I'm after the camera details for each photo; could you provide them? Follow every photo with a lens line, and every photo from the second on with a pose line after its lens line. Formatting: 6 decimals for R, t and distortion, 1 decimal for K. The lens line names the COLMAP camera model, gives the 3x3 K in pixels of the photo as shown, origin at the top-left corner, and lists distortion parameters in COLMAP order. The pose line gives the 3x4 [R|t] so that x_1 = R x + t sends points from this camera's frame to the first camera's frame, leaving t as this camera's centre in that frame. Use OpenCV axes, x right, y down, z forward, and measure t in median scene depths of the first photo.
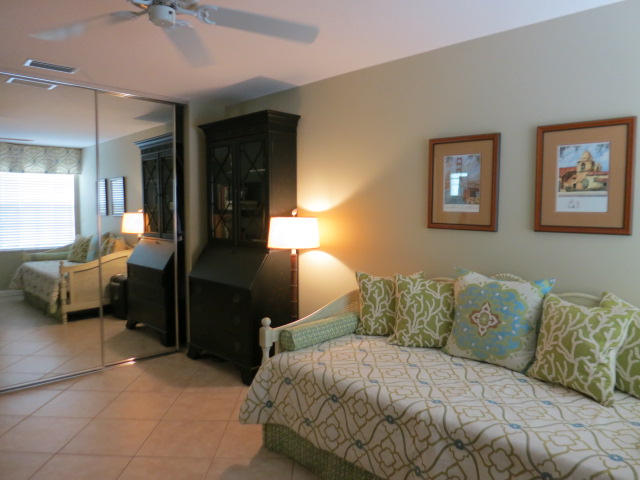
lens RADIAL K [[459.8, 0, 320.1], [0, 459.8, 241.1], [0, 0, 1]] dist [-0.047434, 0.008029]
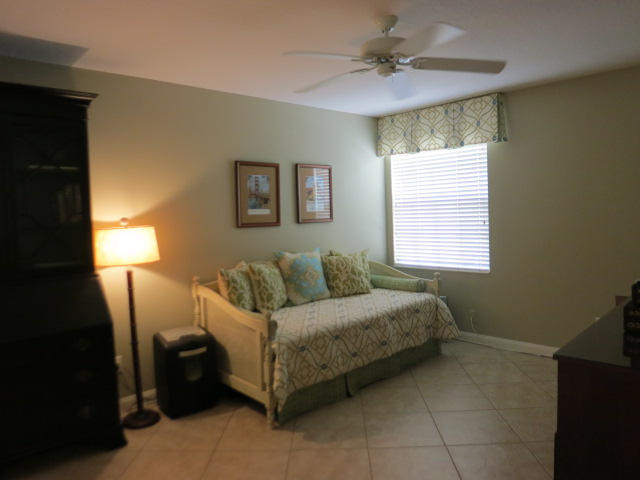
lens RADIAL K [[459.8, 0, 320.0], [0, 459.8, 238.7], [0, 0, 1]] dist [-0.047434, 0.008029]
pose [[0.019268, -0.063797, 0.997777, -1.209905], [0.107952, 0.992261, 0.061359, -0.059450], [-0.993969, 0.106530, 0.026006, 0.828729]]
